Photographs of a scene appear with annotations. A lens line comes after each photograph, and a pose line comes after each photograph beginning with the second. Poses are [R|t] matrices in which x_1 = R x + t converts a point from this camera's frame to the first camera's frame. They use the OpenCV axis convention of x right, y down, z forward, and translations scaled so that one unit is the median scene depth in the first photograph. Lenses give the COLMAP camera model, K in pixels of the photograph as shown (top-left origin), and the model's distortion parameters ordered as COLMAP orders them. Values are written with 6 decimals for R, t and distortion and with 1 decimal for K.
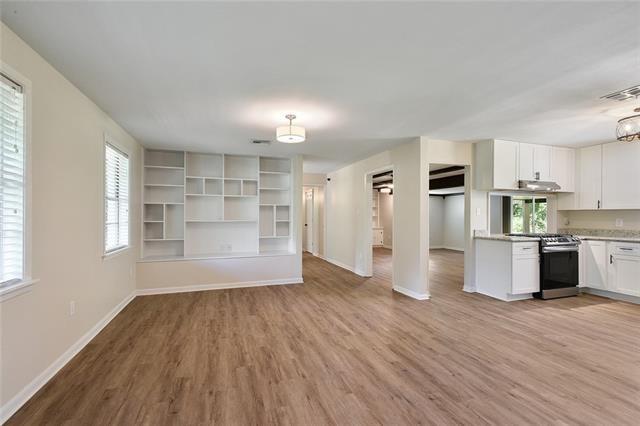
lens RADIAL K [[293.6, 0, 320.0], [0, 293.6, 213.0], [0, 0, 1]] dist [0.001514, -0.000725]
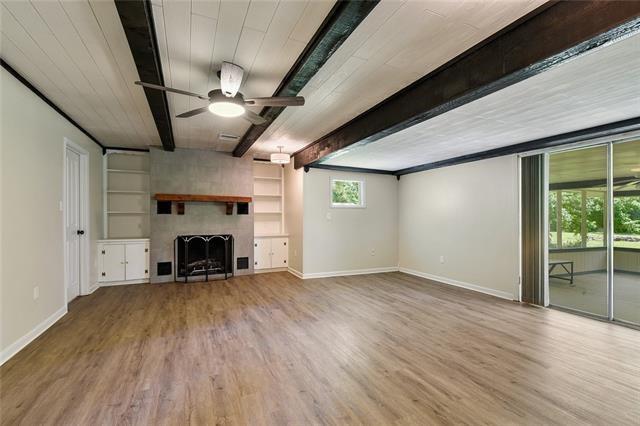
lens RADIAL K [[293.6, 0, 320.0], [0, 293.6, 213.0], [0, 0, 1]] dist [0.001514, -0.000725]
pose [[0.994661, -0.003407, 0.103144, 0.545235], [0.003313, 0.999994, 0.001084, 0.028014], [-0.103147, -0.000736, 0.994666, 1.174203]]
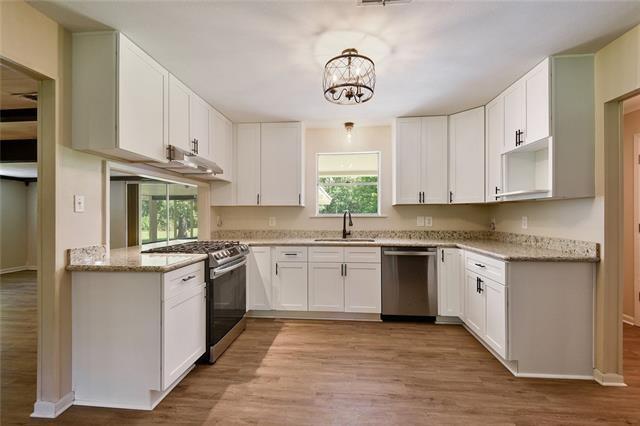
lens RADIAL K [[293.6, 0, 320.0], [0, 293.6, 213.0], [0, 0, 1]] dist [0.001514, -0.000725]
pose [[0.413962, -0.001950, 0.910292, 0.306682], [-0.000465, 0.999997, 0.002354, 0.006863], [-0.910294, -0.001398, 0.413960, 0.527871]]
